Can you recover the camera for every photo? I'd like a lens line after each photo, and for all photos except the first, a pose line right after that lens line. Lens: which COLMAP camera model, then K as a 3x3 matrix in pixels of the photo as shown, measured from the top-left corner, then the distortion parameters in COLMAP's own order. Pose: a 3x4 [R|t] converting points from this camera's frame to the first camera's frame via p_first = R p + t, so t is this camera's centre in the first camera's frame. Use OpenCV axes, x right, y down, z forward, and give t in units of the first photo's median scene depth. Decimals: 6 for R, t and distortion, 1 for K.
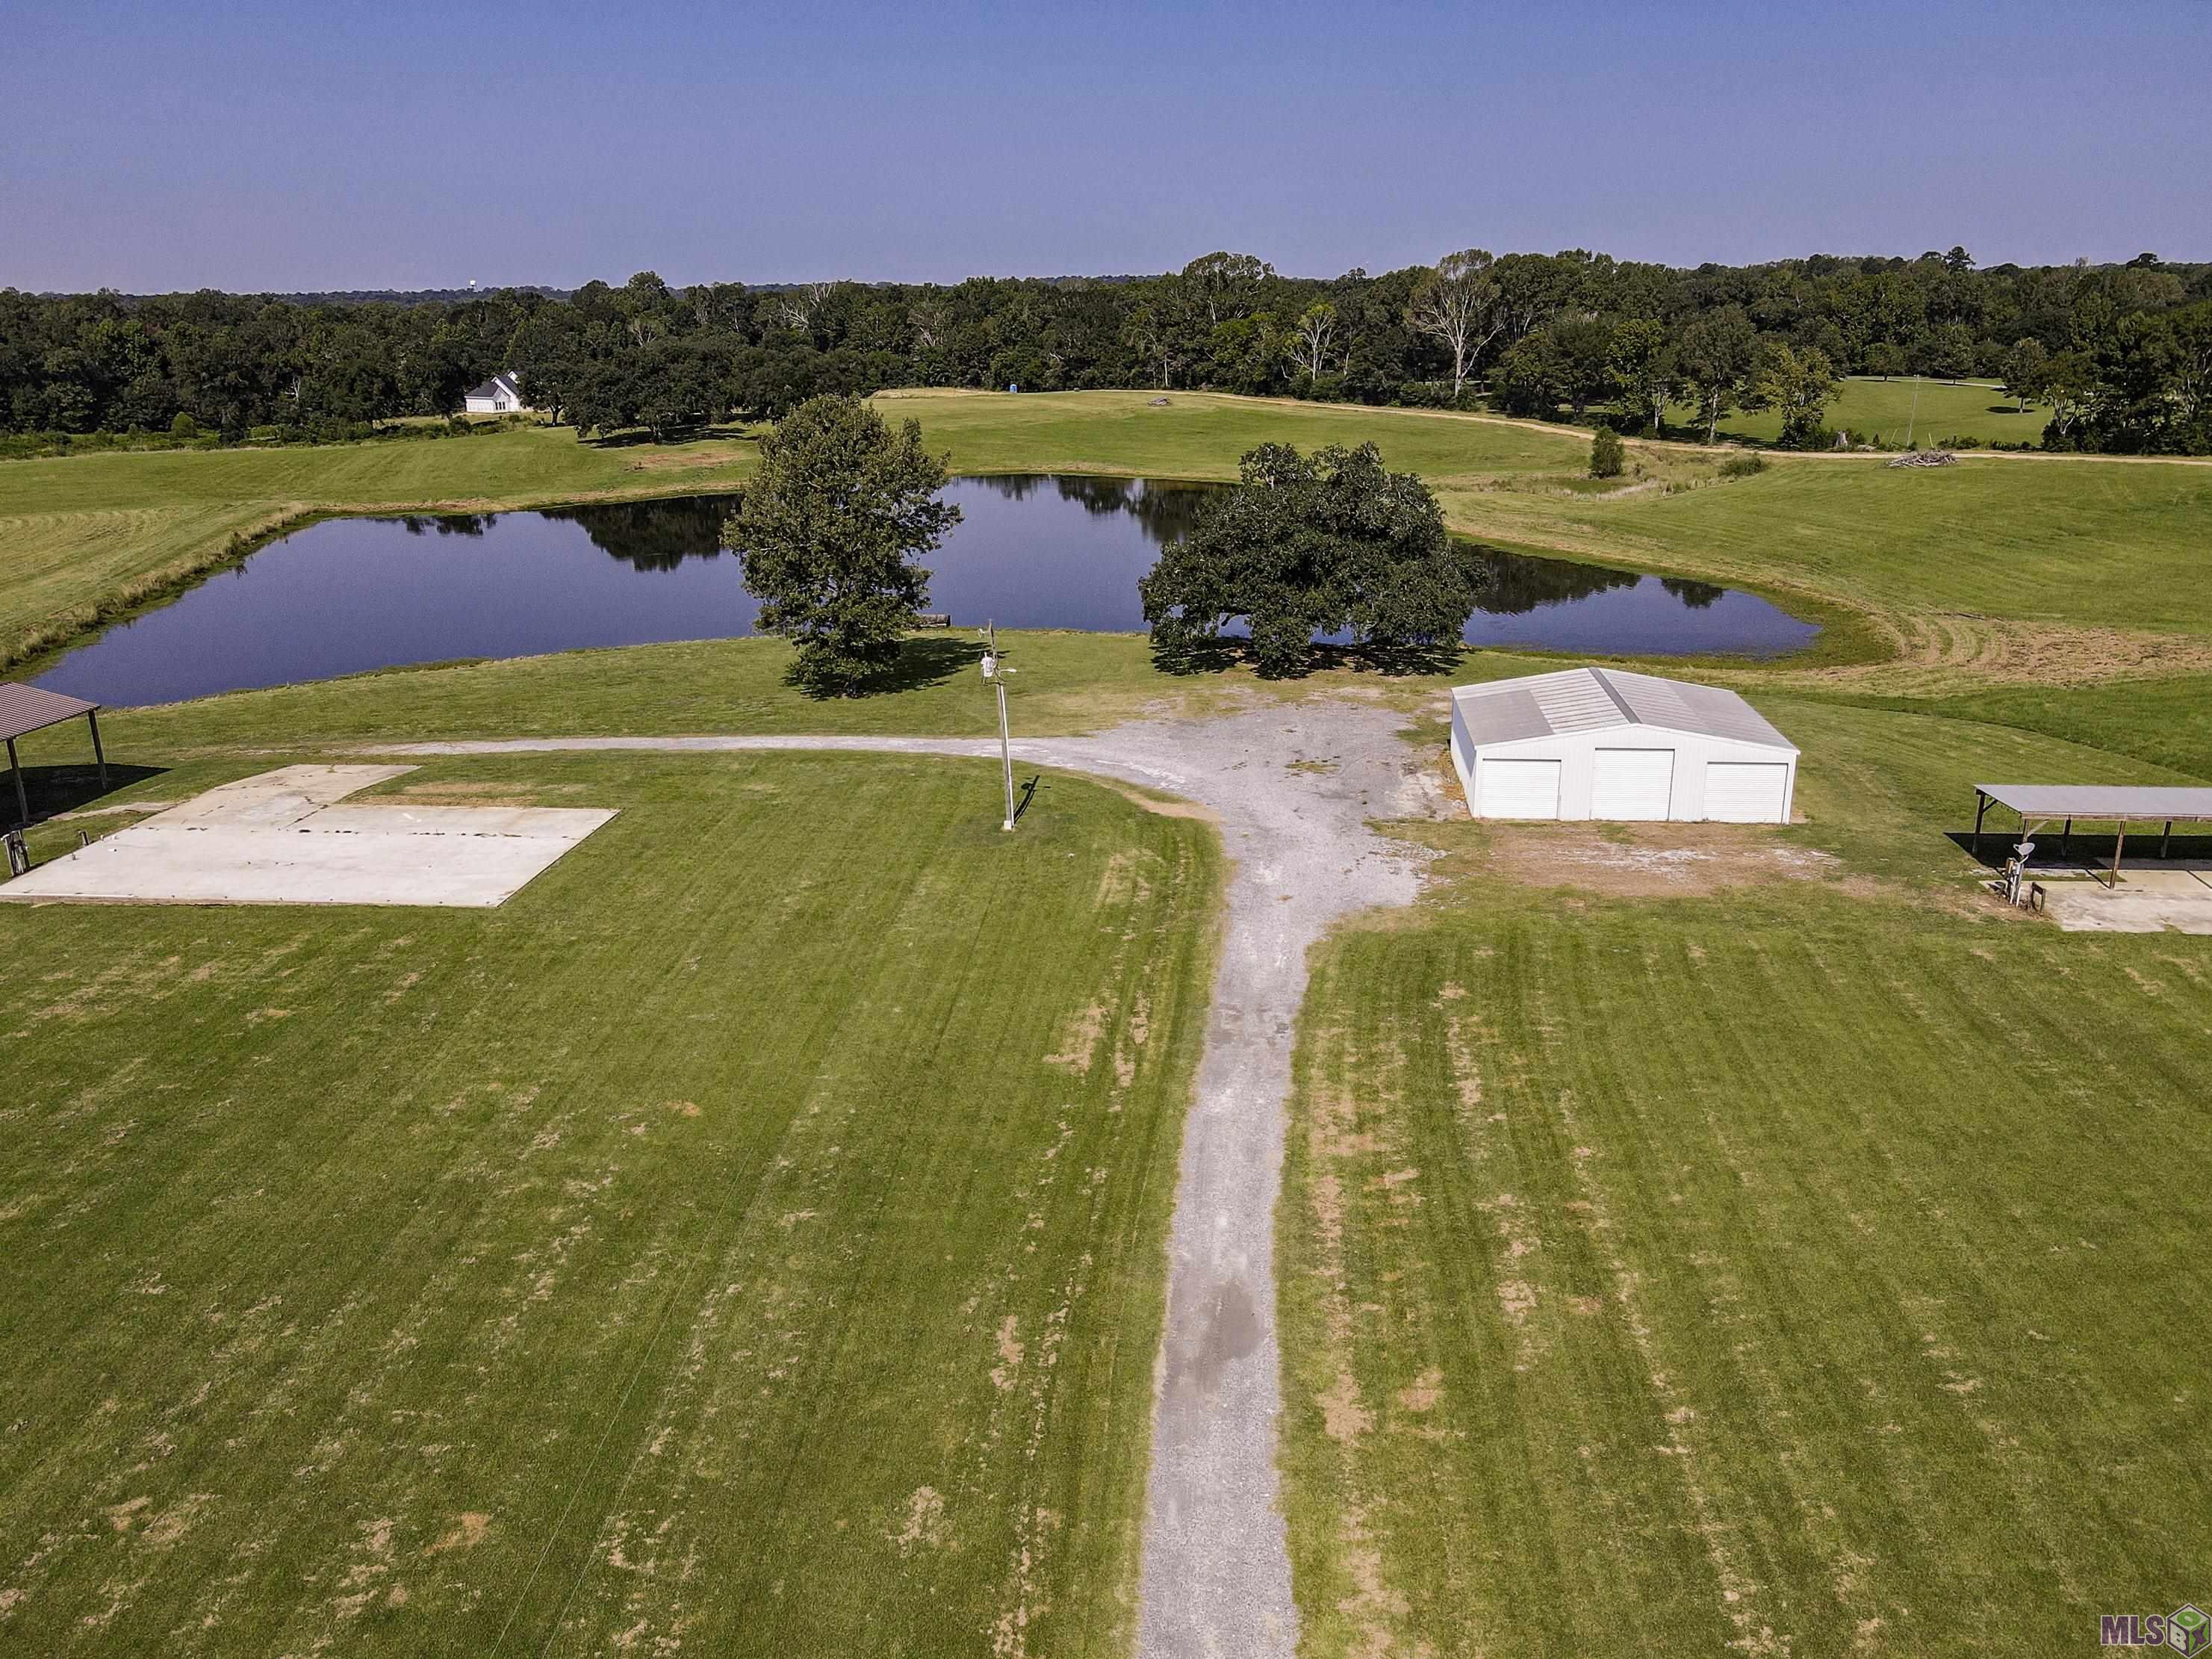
lens RADIAL K [[1666.5, 0, 1106.0], [0, 1666.5, 829.5], [0, 0, 1]] dist [0.017205, 0.008985]
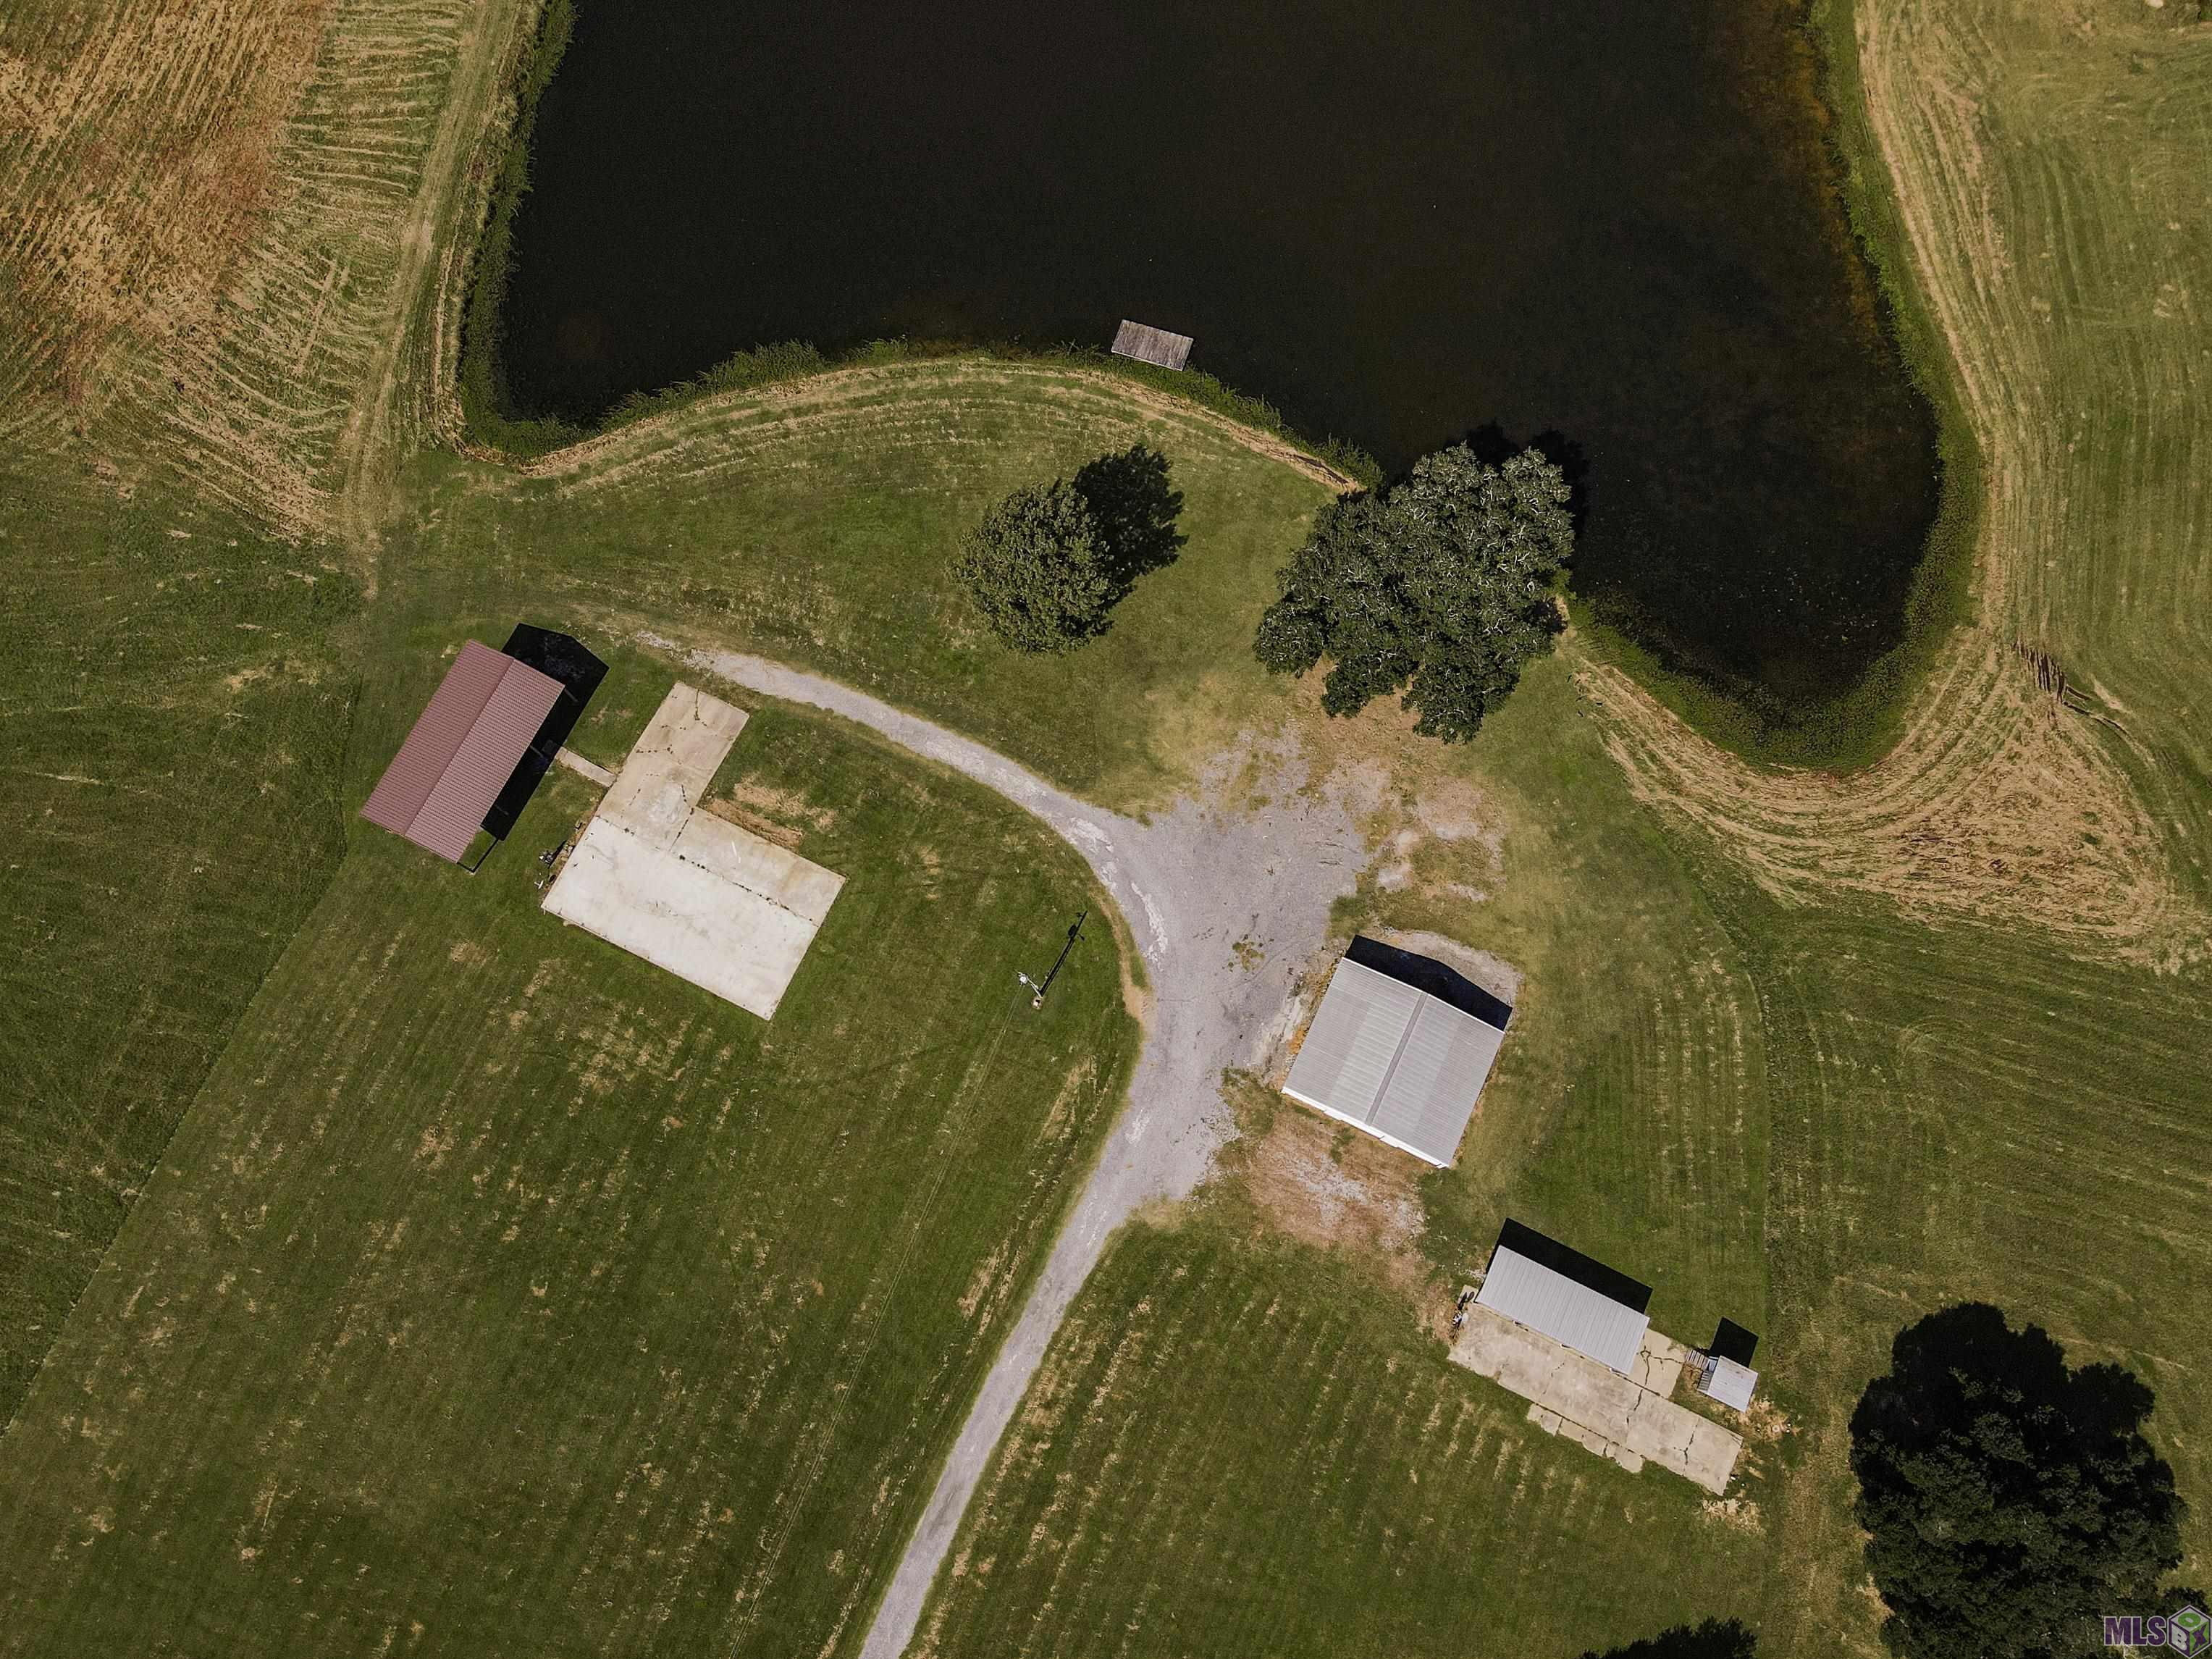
lens RADIAL K [[1617.7, 0, 1105.6], [0, 1617.7, 819.6], [0, 0, 1]] dist [0.016133, 0.009392]
pose [[0.939366, 0.327401, -0.101983, 0.102746], [-0.090220, 0.522881, 0.847618, -1.306388], [0.330836, -0.787022, 0.520715, 0.219778]]
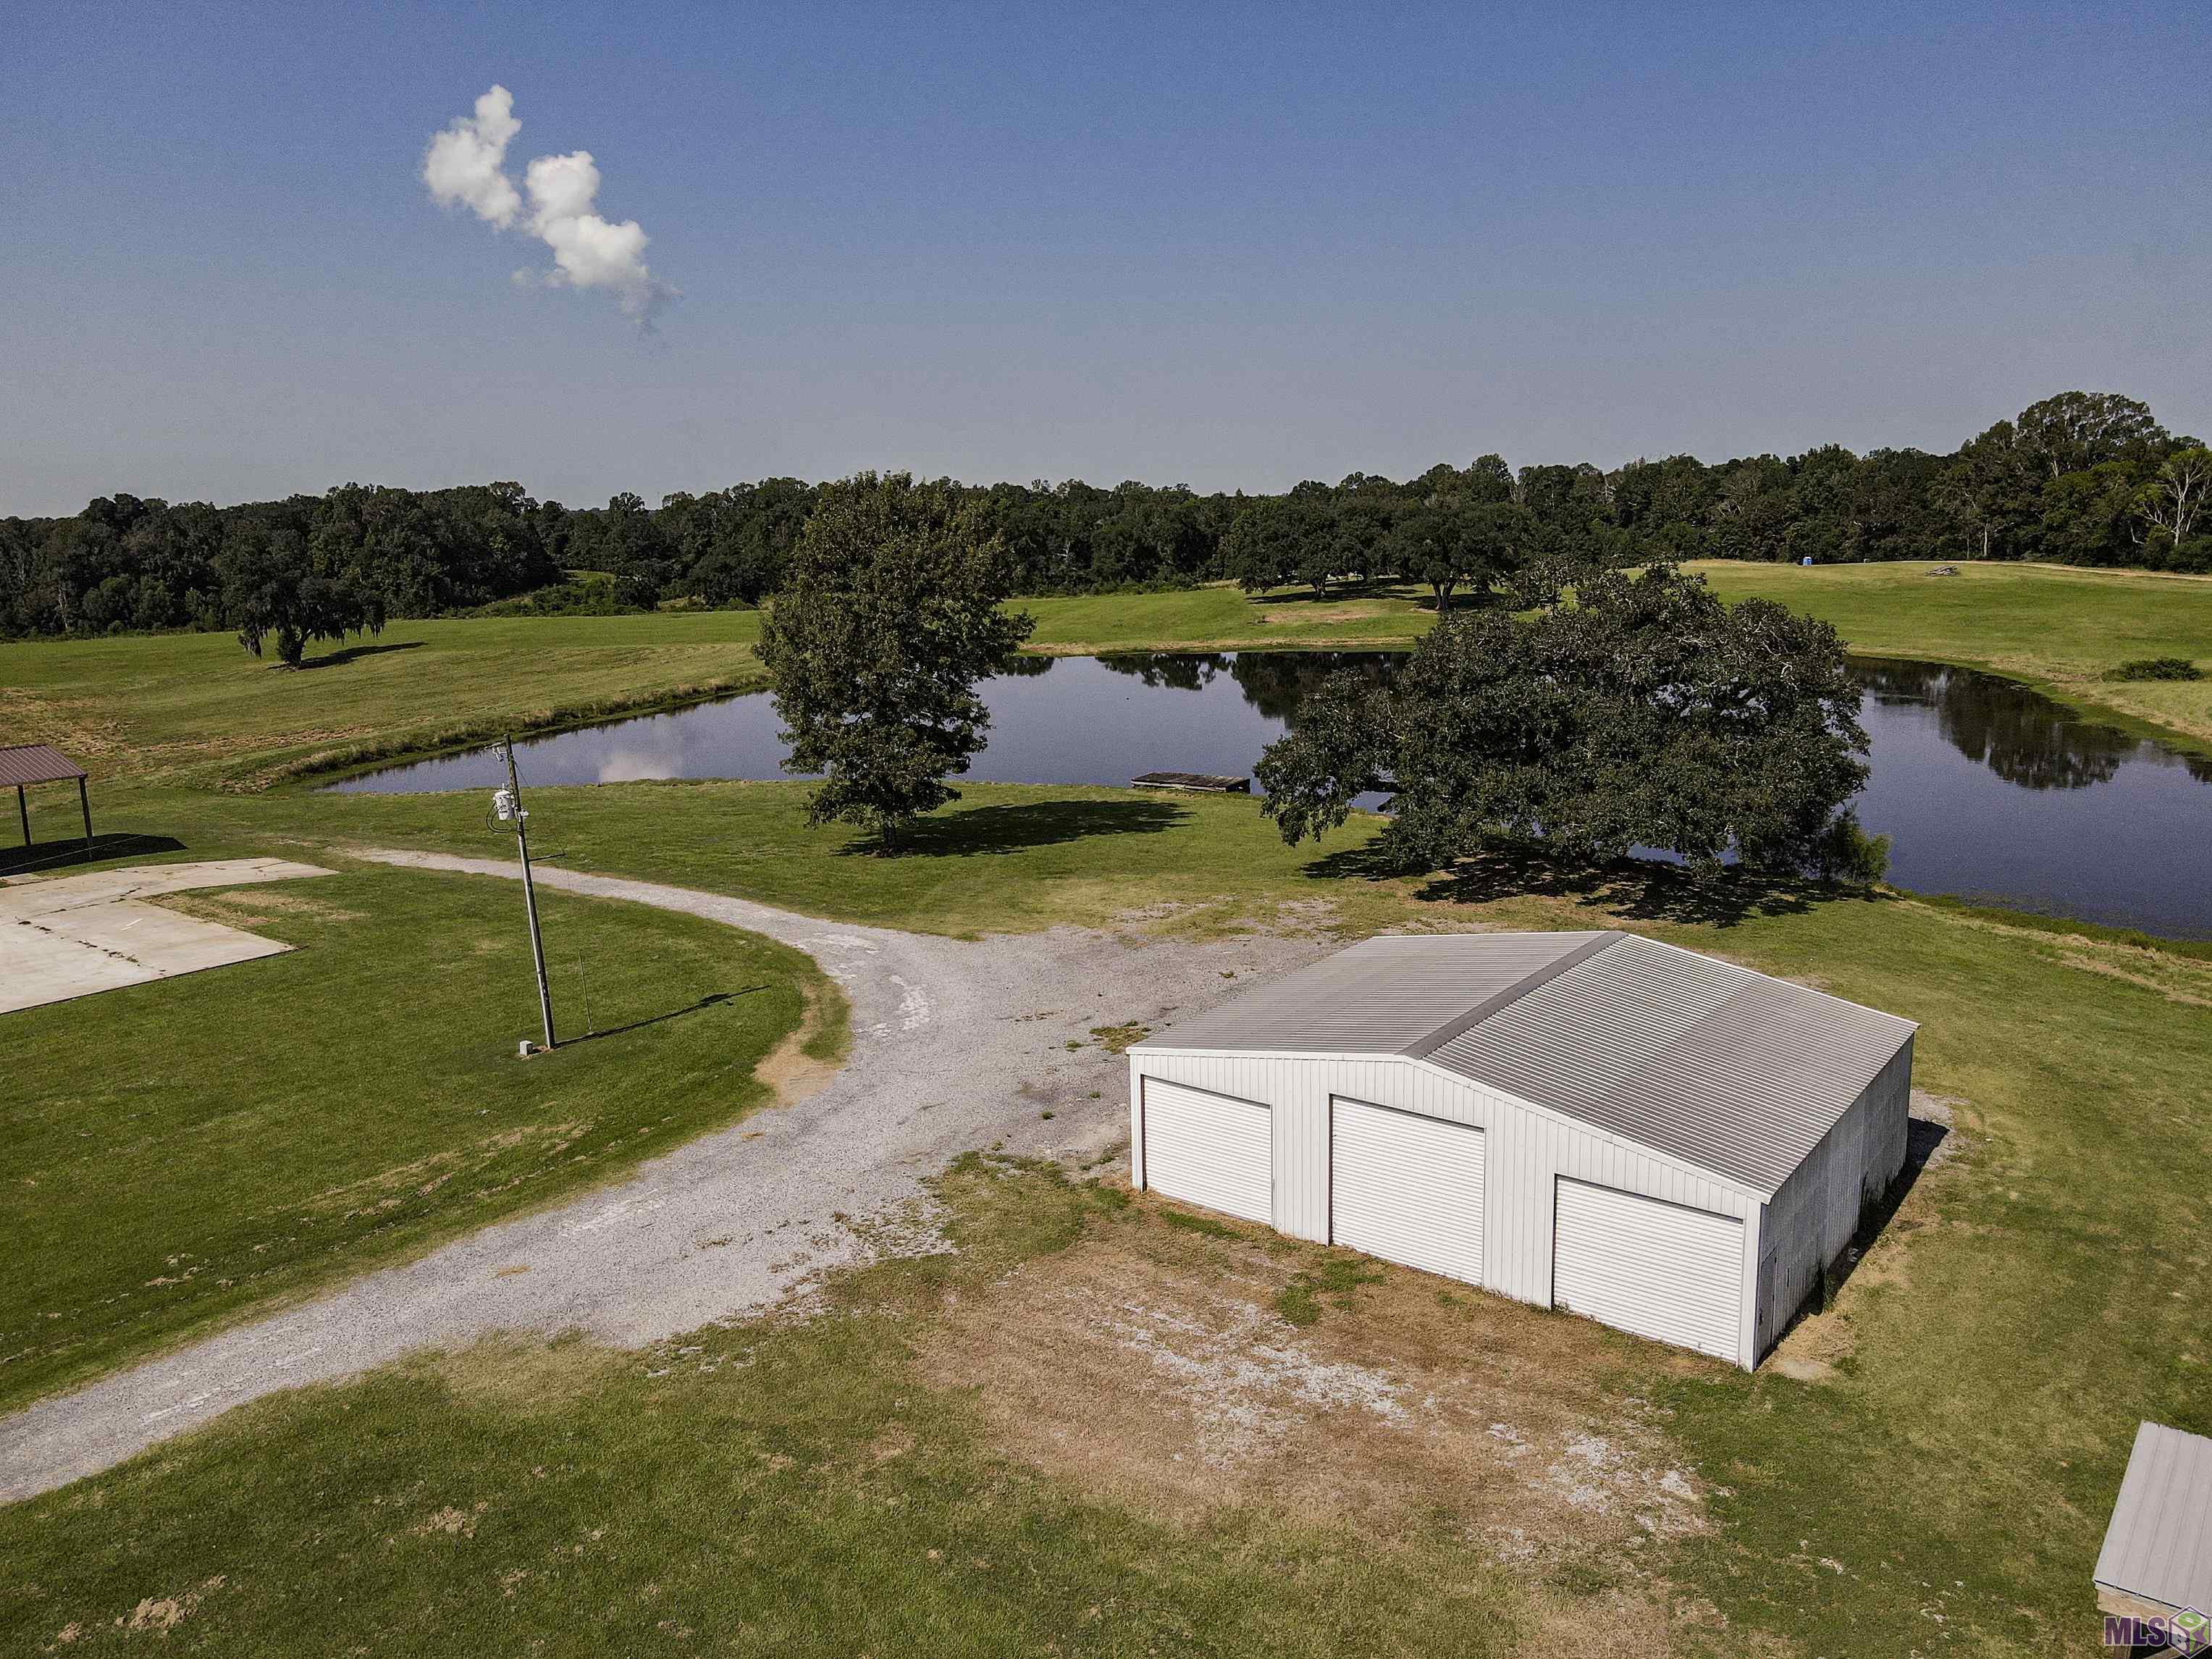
lens RADIAL K [[1617.7, 0, 1105.6], [0, 1617.7, 819.6], [0, 0, 1]] dist [0.016133, 0.009392]
pose [[0.847821, 0.093992, -0.521886, 0.374699], [-0.152073, 0.985924, -0.069482, -0.066603], [0.508009, 0.138273, 0.850181, 0.458509]]
